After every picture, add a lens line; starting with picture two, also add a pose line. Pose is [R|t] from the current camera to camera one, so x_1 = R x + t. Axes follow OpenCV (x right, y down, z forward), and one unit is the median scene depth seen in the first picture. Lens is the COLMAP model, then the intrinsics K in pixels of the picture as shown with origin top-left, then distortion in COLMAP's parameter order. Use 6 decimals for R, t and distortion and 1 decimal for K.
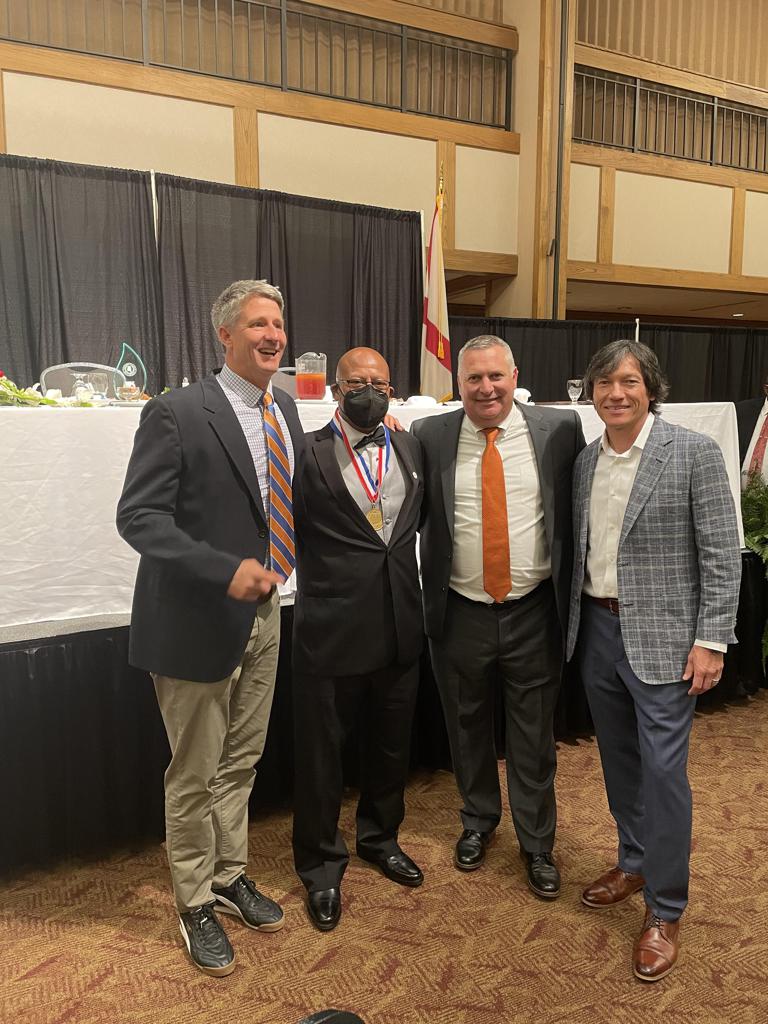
lens RADIAL K [[767.0, 0, 387.3], [0, 767.0, 515.7], [0, 0, 1]] dist [0.051397, -0.043974]
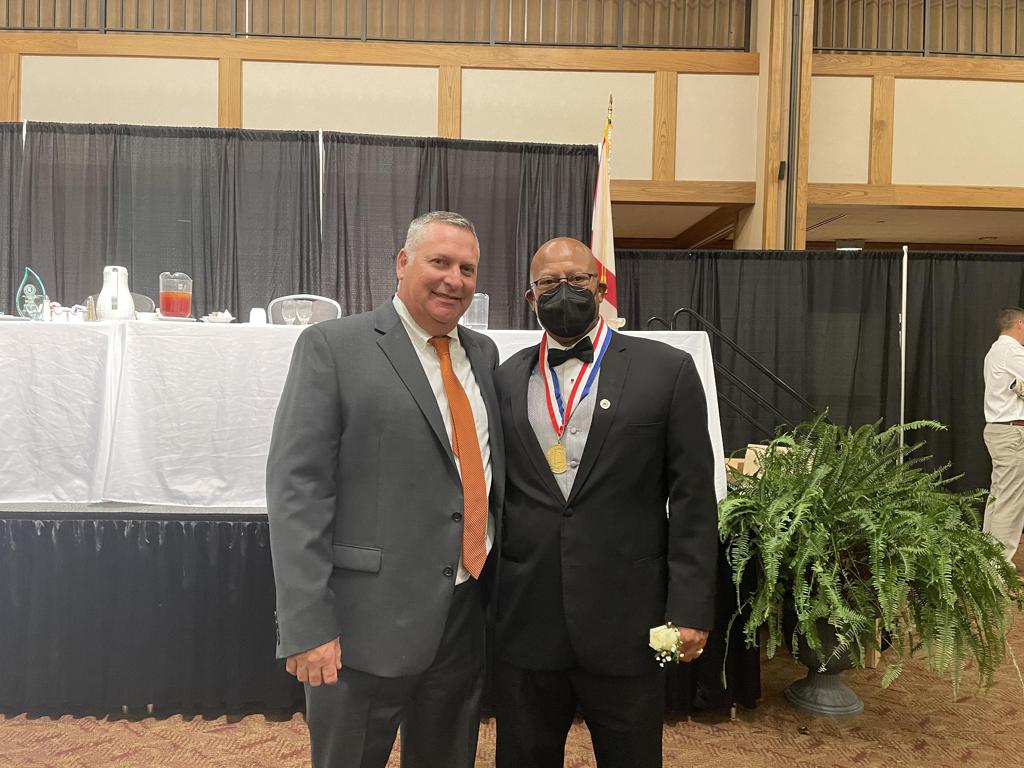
lens RADIAL K [[767.0, 0, 506.6], [0, 767.0, 381.7], [0, 0, 1]] dist [0.051397, -0.043974]
pose [[0.916030, 0.031941, -0.399837, 0.308772], [-0.074902, 0.992912, -0.092282, -0.003374], [0.394055, 0.114481, 0.911929, 0.107063]]
